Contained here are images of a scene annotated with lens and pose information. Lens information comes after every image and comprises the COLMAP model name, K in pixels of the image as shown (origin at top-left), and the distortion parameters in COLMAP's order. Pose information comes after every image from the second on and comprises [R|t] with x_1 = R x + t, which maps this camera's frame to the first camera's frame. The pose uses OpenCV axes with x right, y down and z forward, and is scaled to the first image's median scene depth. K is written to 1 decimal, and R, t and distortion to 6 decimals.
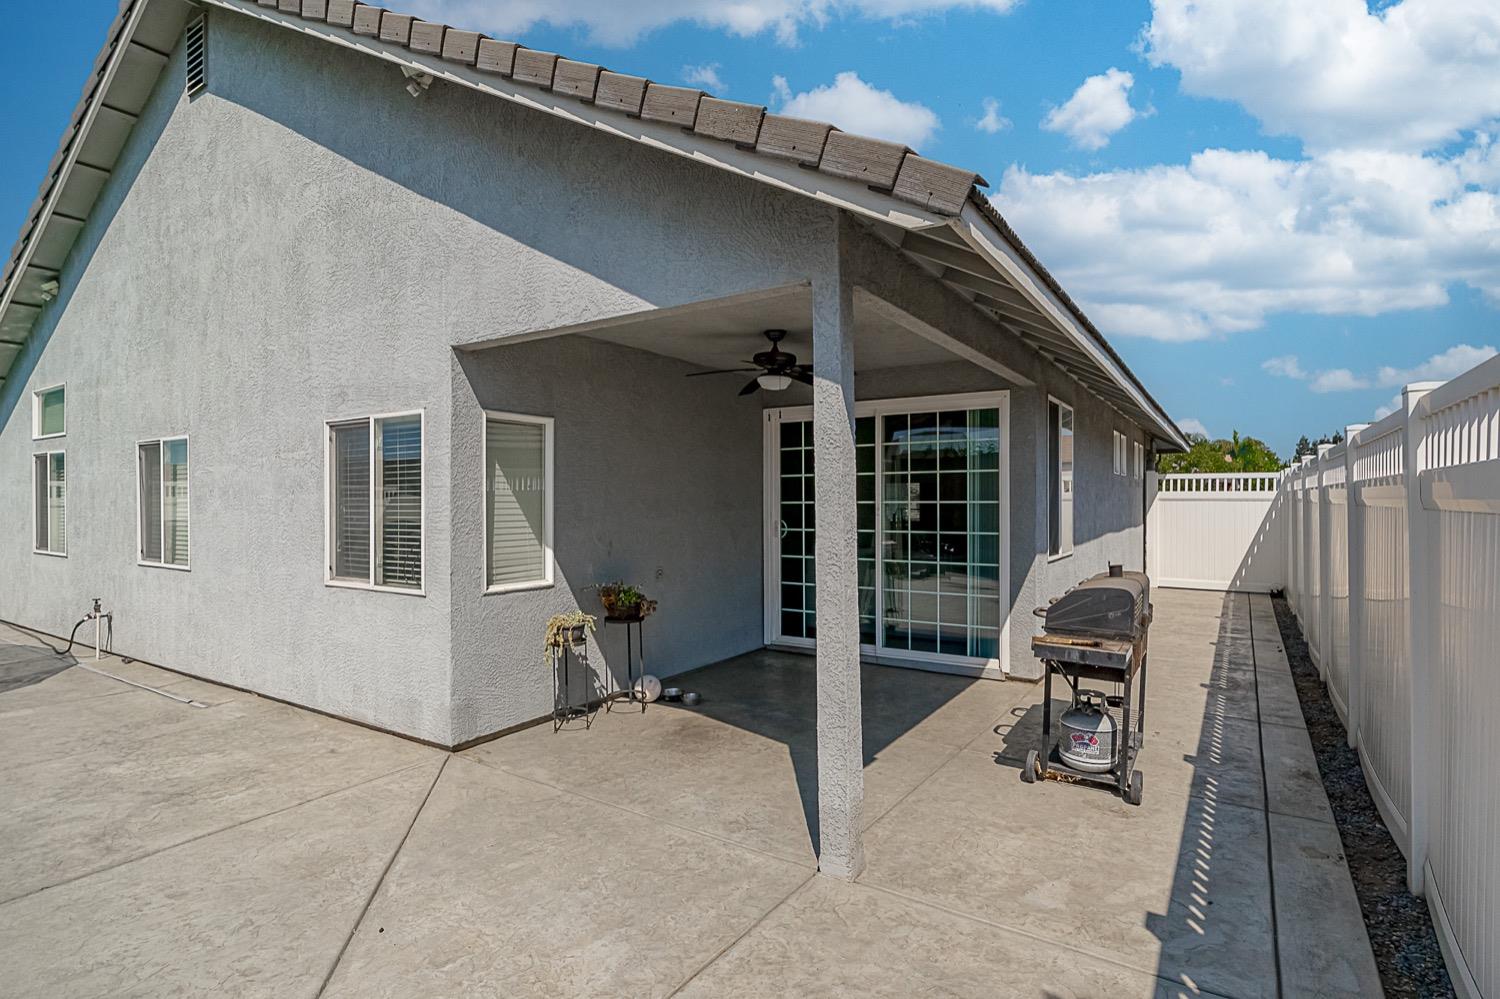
lens RADIAL K [[762.6, 0, 751.2], [0, 762.6, 503.5], [0, 0, 1]] dist [-0.002727, -0.001313]
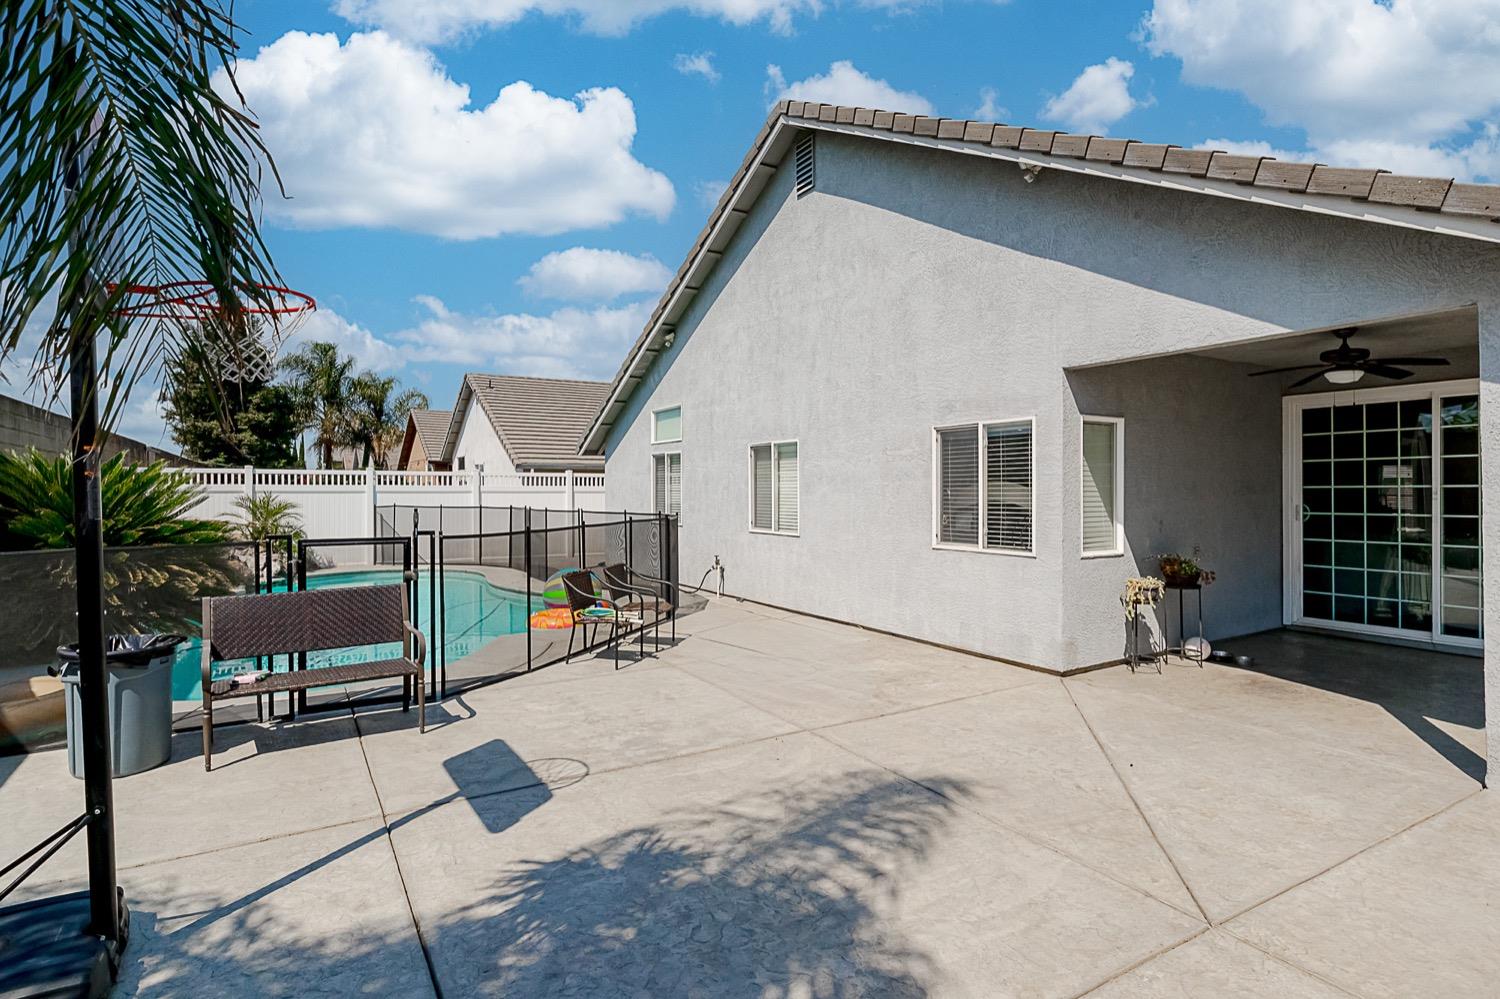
lens RADIAL K [[762.6, 0, 744.5], [0, 762.6, 491.7], [0, 0, 1]] dist [-0.002727, -0.001313]
pose [[0.893365, 0.001029, -0.449331, -0.247314], [0.000017, 0.999997, 0.002324, 0.003821], [0.449332, -0.002084, 0.893362, -0.358019]]
